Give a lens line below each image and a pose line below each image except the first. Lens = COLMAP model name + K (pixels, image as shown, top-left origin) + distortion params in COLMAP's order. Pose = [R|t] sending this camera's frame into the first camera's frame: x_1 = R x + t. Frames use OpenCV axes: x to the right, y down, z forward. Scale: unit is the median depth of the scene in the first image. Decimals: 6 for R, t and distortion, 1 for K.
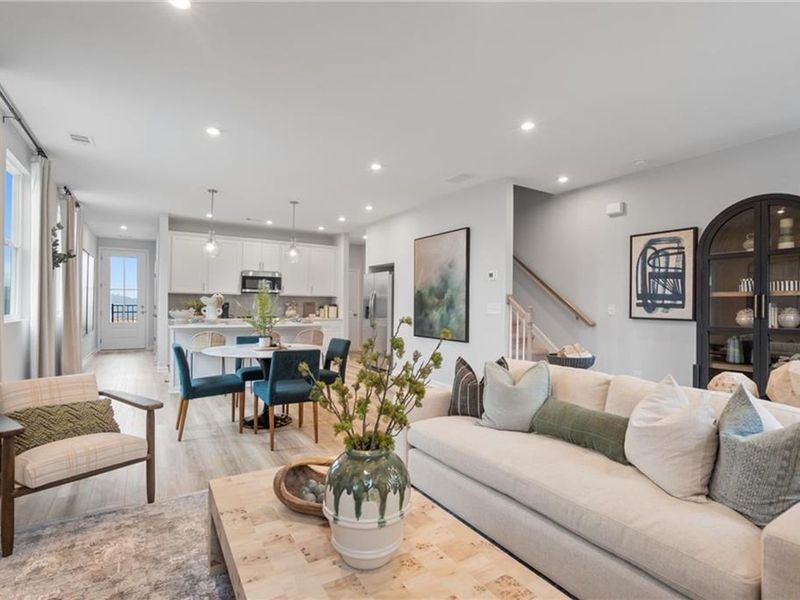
lens RADIAL K [[408.7, 0, 399.8], [0, 408.7, 302.7], [0, 0, 1]] dist [-0.000532, -0.001305]
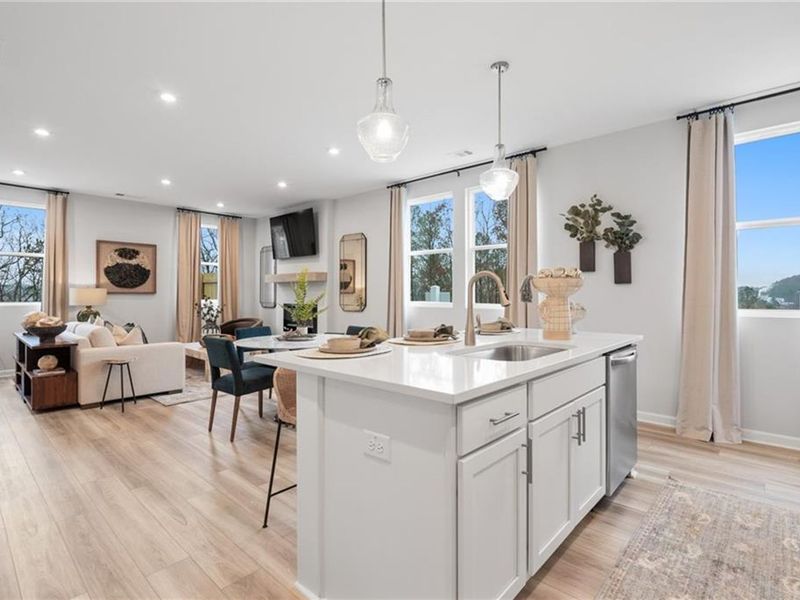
lens RADIAL K [[408.7, 0, 395.8], [0, 408.7, 292.8], [0, 0, 1]] dist [-0.000532, -0.001305]
pose [[-0.963515, -0.011398, -0.267411, -0.142309], [-0.008163, 0.999880, -0.013204, 0.007061], [0.267530, -0.010539, -0.963492, 1.015378]]
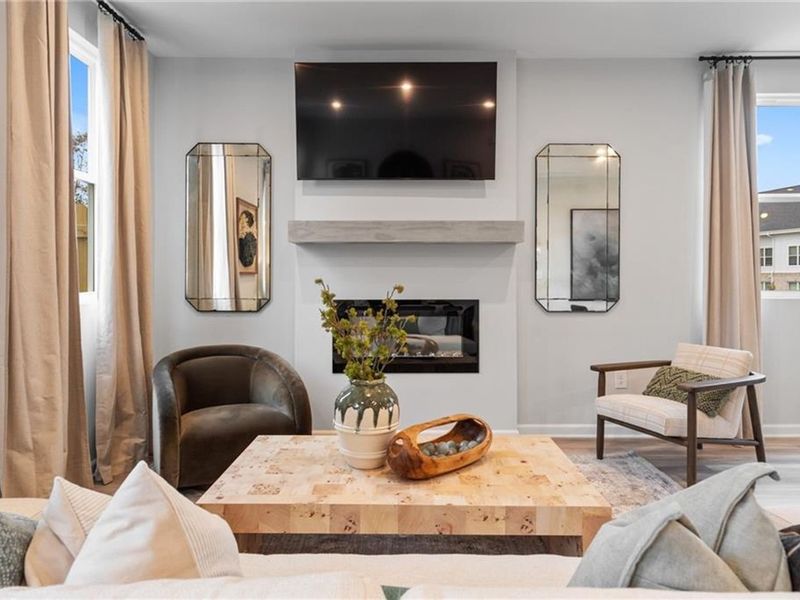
lens RADIAL K [[519.2, 0, 413.6], [0, 519.2, 280.5], [0, 0, 1]] dist [0.003783, 0.001272]
pose [[-0.528657, -0.002873, -0.848831, 0.203982], [0.002563, 0.999984, -0.004981, 0.006630], [0.848832, -0.004809, -0.528641, 0.330777]]
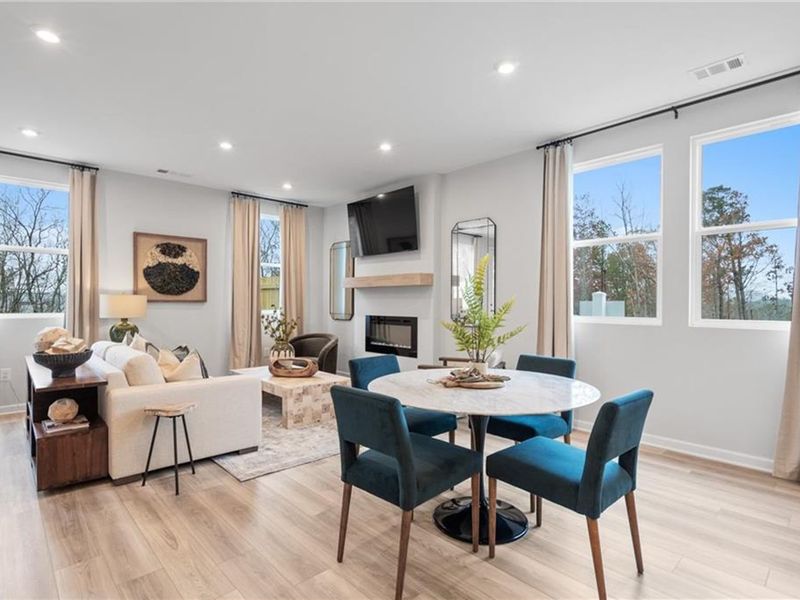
lens RADIAL K [[426.4, 0, 396.1], [0, 426.4, 306.3], [0, 0, 1]] dist [0.004213, 0.000270]
pose [[-0.981583, -0.011020, -0.190716, -0.053439], [-0.011258, 0.999937, 0.000161, 0.004545], [0.190703, 0.002305, -0.981645, 0.786624]]
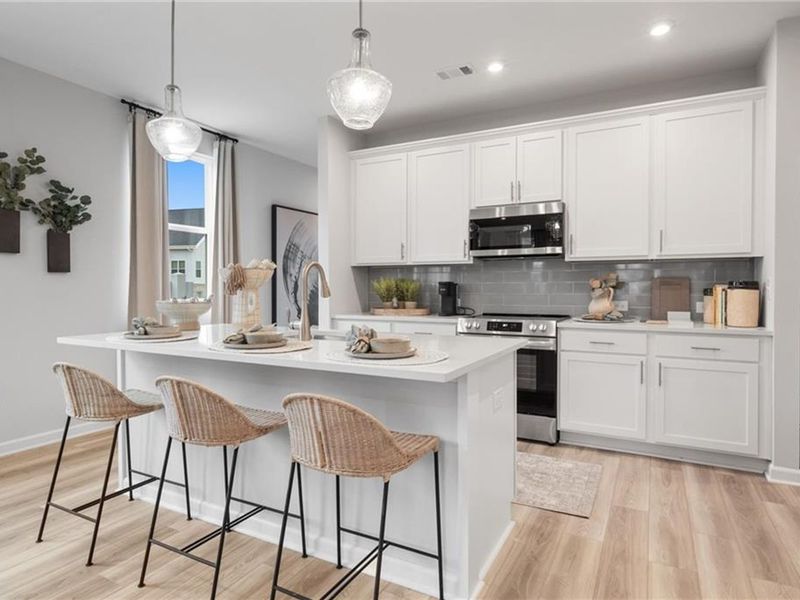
lens RADIAL K [[472.6, 0, 404.6], [0, 472.6, 293.1], [0, 0, 1]] dist [-0.000138, 0.003233]
pose [[0.501019, 0.002274, -0.865433, 0.016213], [0.011493, 0.999891, 0.009281, 0.006784], [0.865360, -0.014597, 0.500939, 0.678446]]
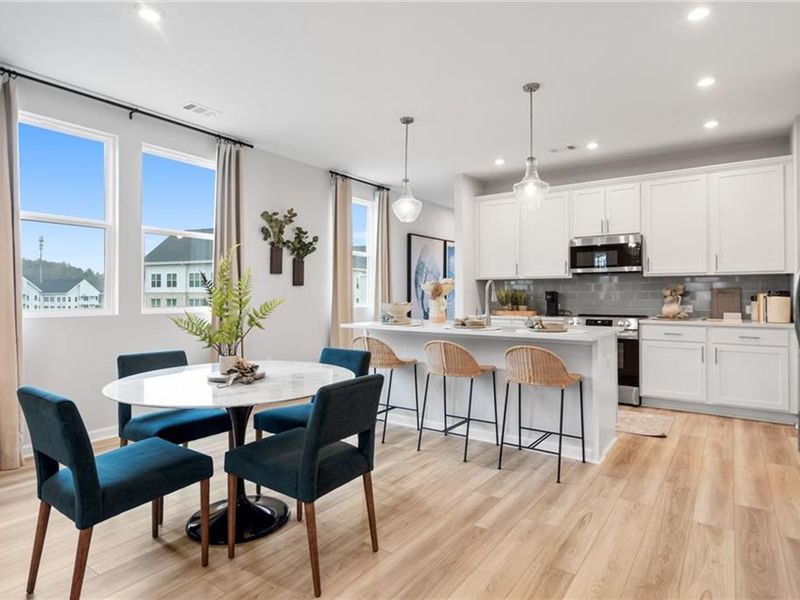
lens RADIAL K [[472.6, 0, 396.0], [0, 472.6, 288.9], [0, 0, 1]] dist [-0.000138, 0.003233]
pose [[0.382712, -0.020475, -0.923641, 0.160843], [0.011326, 0.999783, -0.017470, 0.006086], [0.923798, -0.003775, 0.382861, 0.487235]]
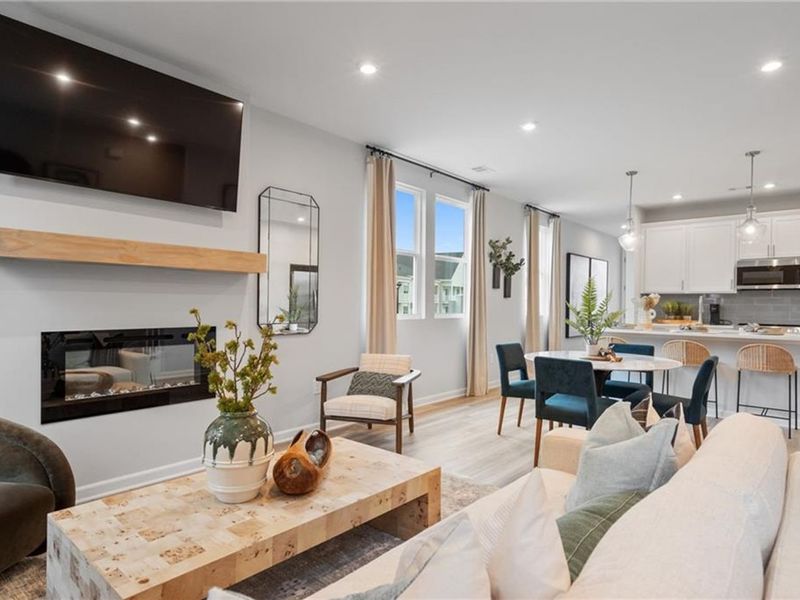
lens RADIAL K [[472.6, 0, 397.9], [0, 472.6, 308.2], [0, 0, 1]] dist [-0.000138, 0.003233]
pose [[0.294497, 0.004639, -0.955641, 0.242426], [0.000189, 0.999988, 0.004912, 0.002934], [0.955652, -0.001628, 0.294493, 0.169517]]
